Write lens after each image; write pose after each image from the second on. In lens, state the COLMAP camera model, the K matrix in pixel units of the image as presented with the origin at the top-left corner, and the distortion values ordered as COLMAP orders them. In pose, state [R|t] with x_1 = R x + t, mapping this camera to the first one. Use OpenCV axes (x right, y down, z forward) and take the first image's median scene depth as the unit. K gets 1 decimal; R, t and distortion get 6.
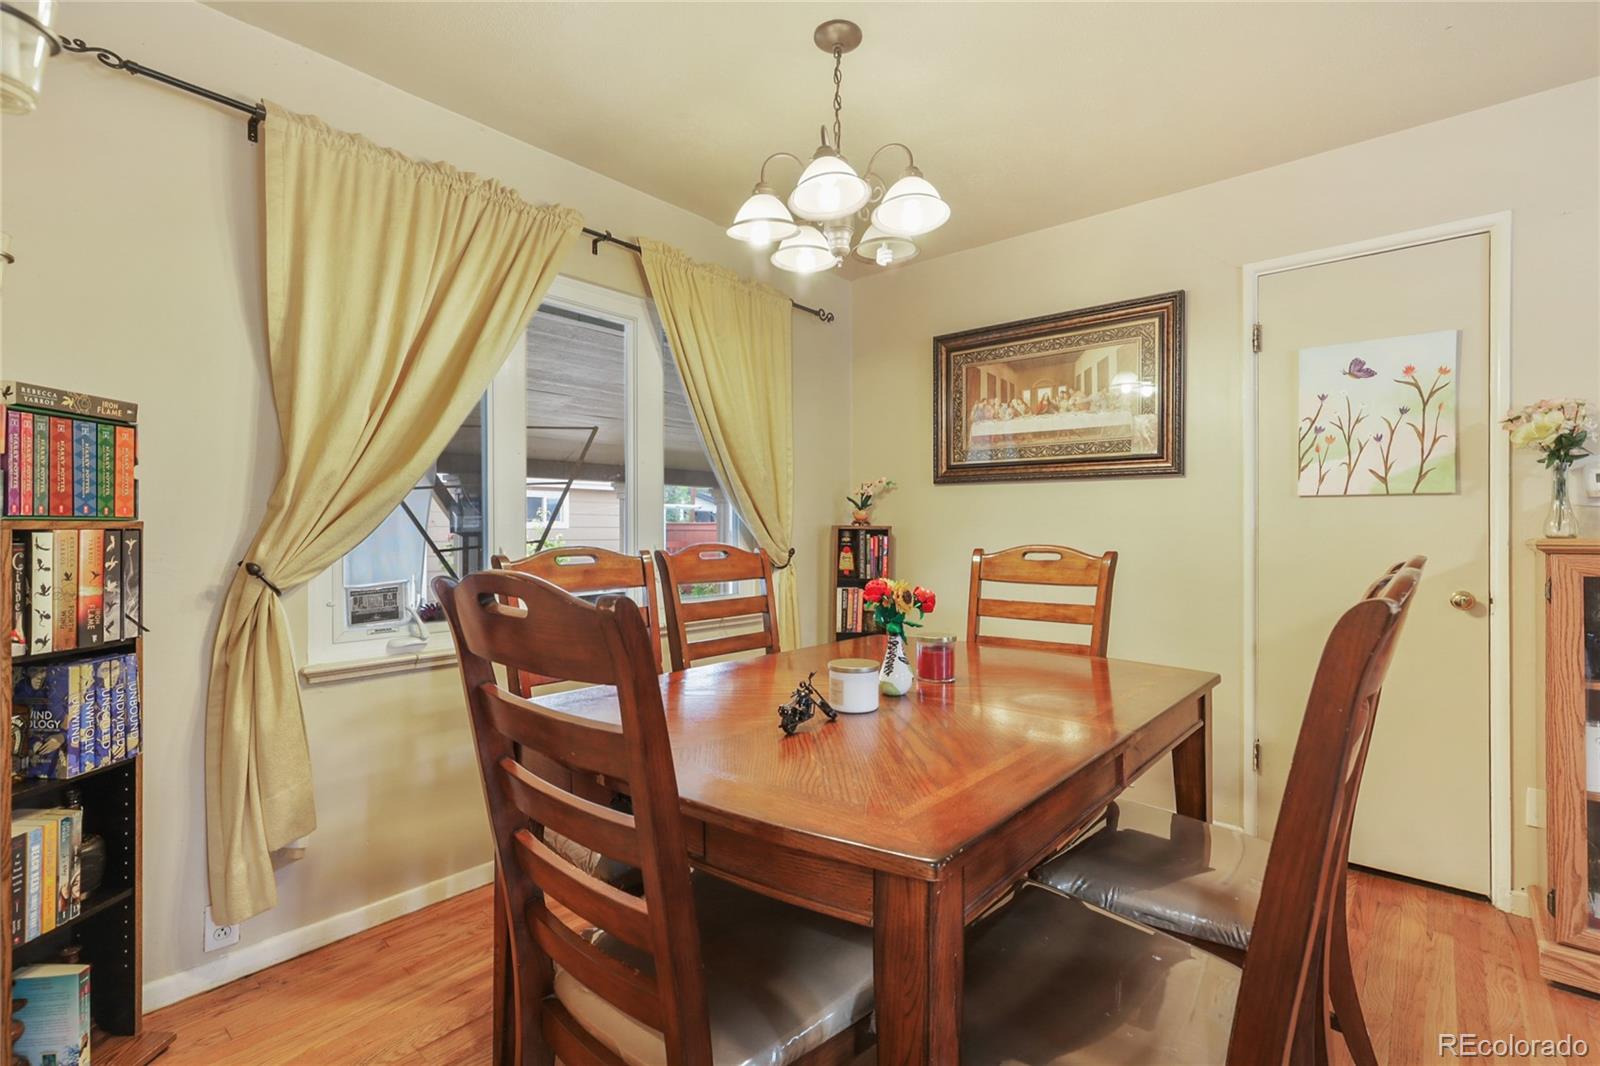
lens RADIAL K [[724.8, 0, 805.3], [0, 724.8, 526.1], [0, 0, 1]] dist [0.000093, -0.000769]
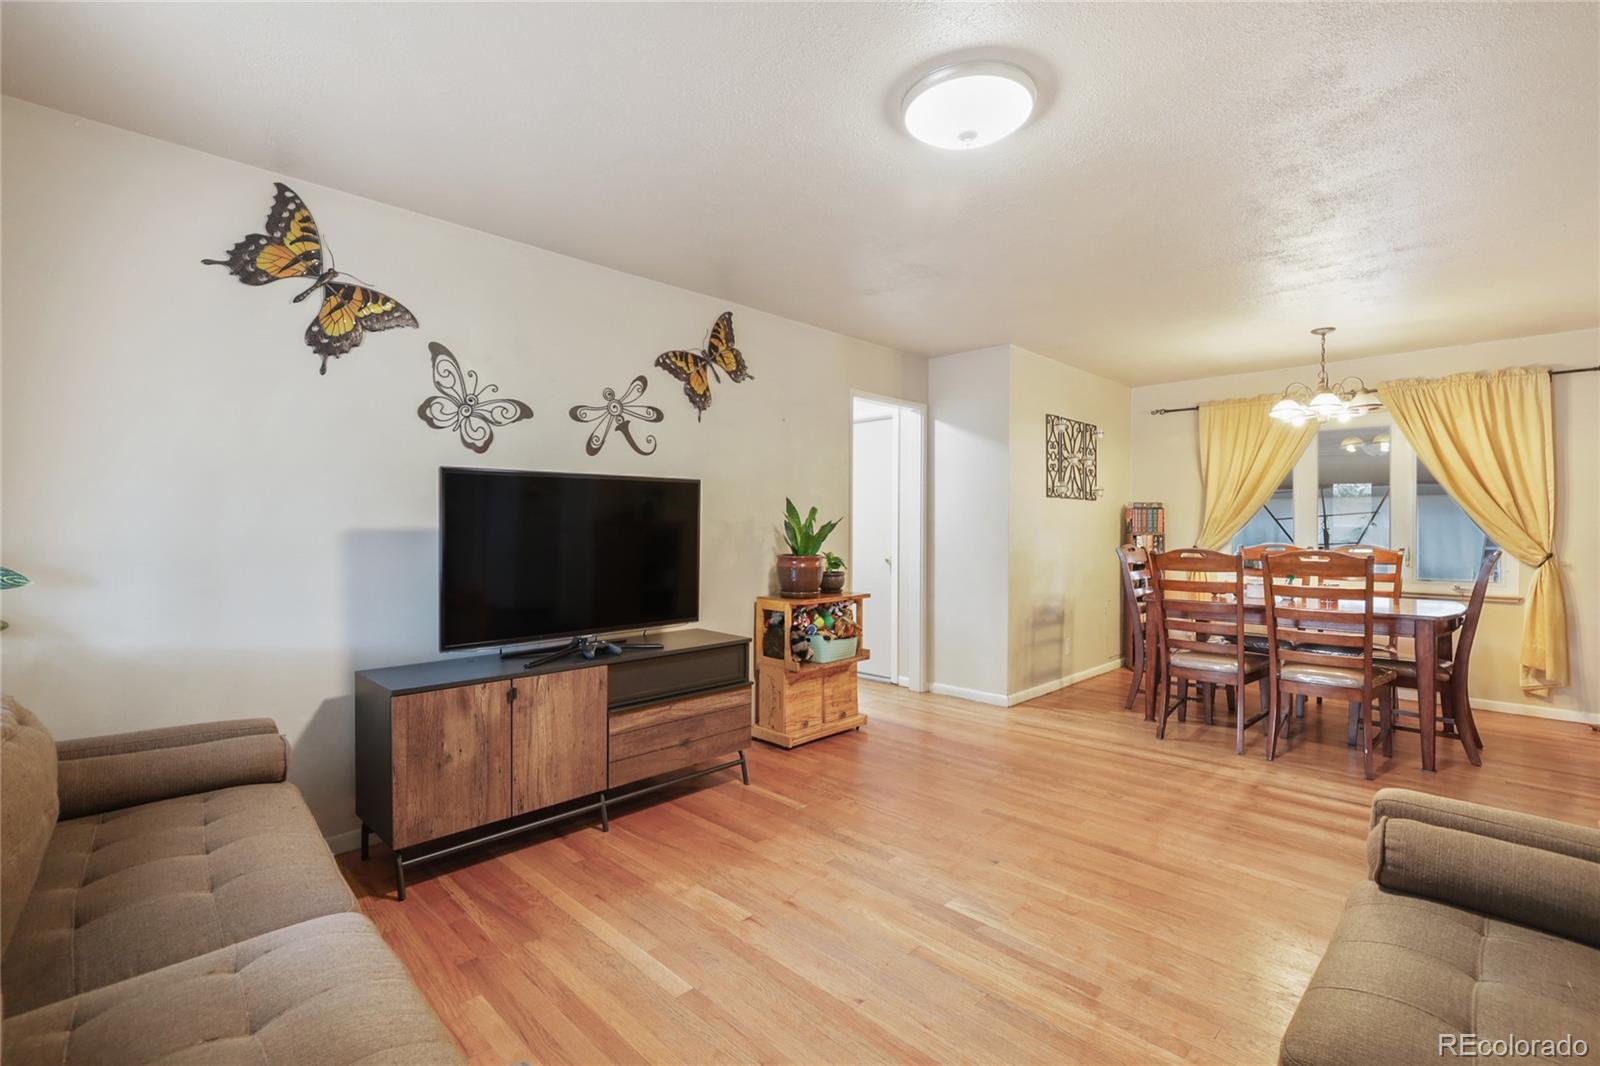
lens RADIAL K [[724.8, 0, 804.9], [0, 724.8, 531.2], [0, 0, 1]] dist [0.000093, -0.000769]
pose [[-0.062813, 0.007280, -0.997999, 3.037525], [0.002601, 0.999971, 0.007131, -0.050515], [0.998022, -0.002148, -0.062830, -0.647795]]
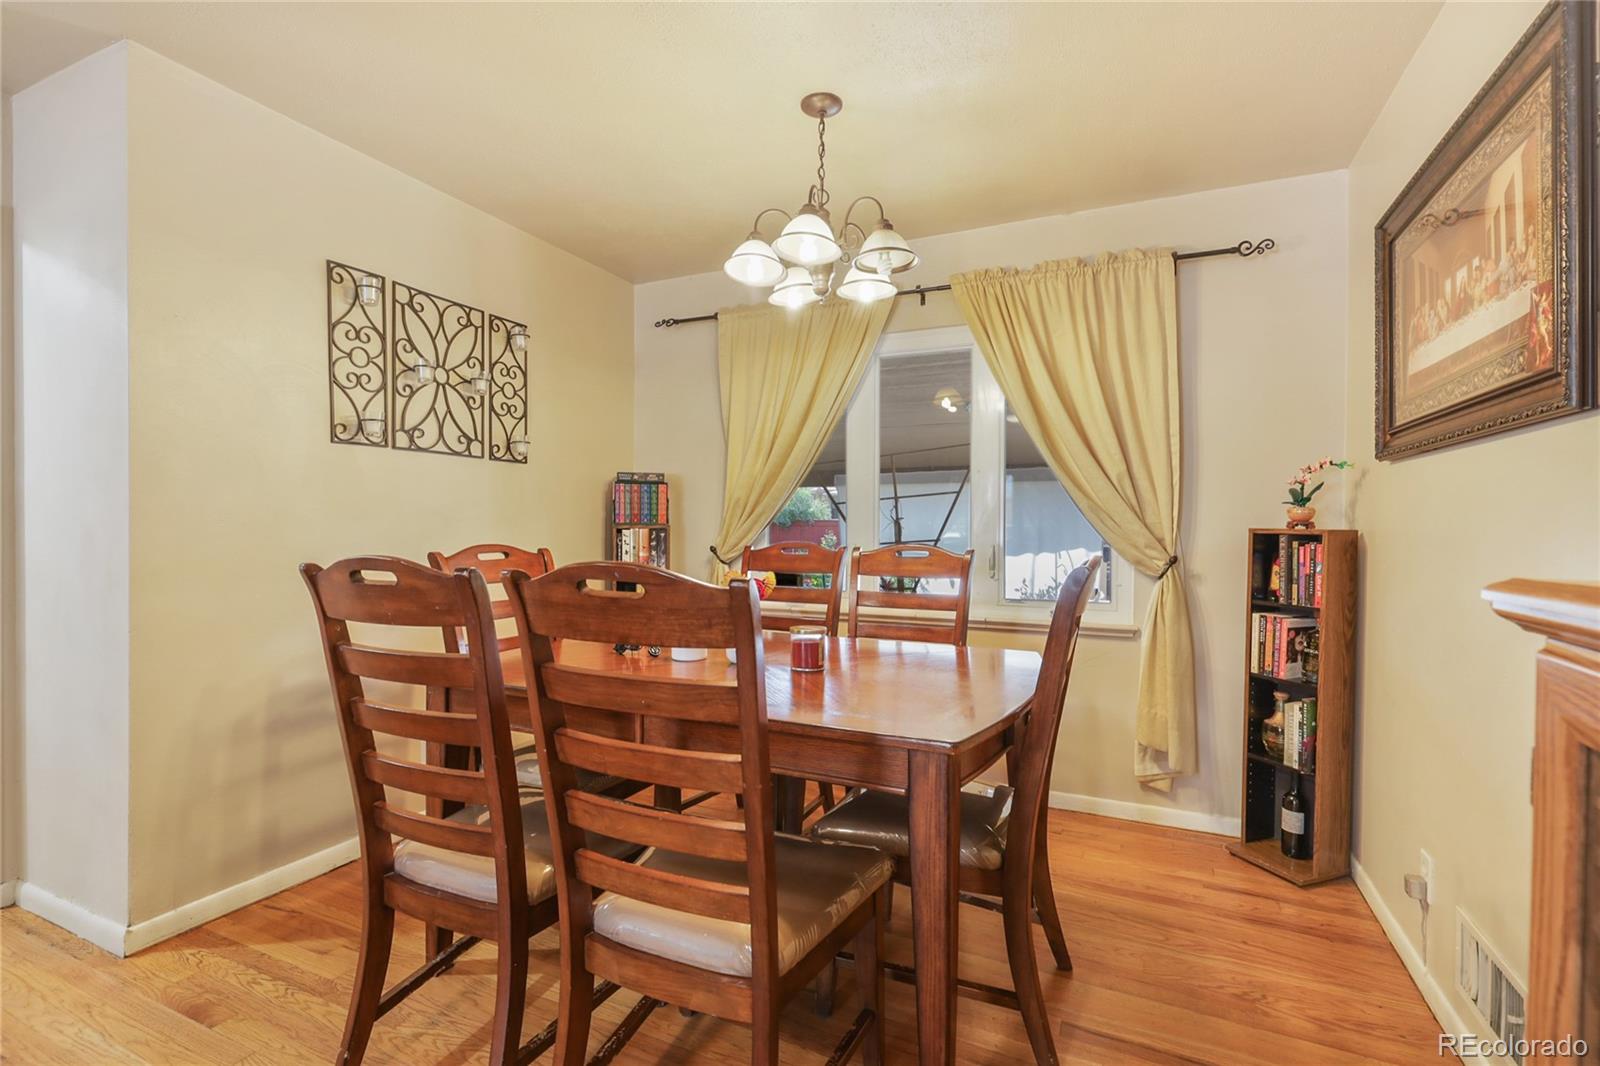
lens RADIAL K [[724.8, 0, 812.0], [0, 724.8, 530.9], [0, 0, 1]] dist [0.000093, -0.000769]
pose [[0.286979, 0.006907, -0.957912, 1.394252], [-0.002568, 0.999976, 0.006441, -0.004532], [0.957933, 0.000612, 0.286990, 0.796789]]
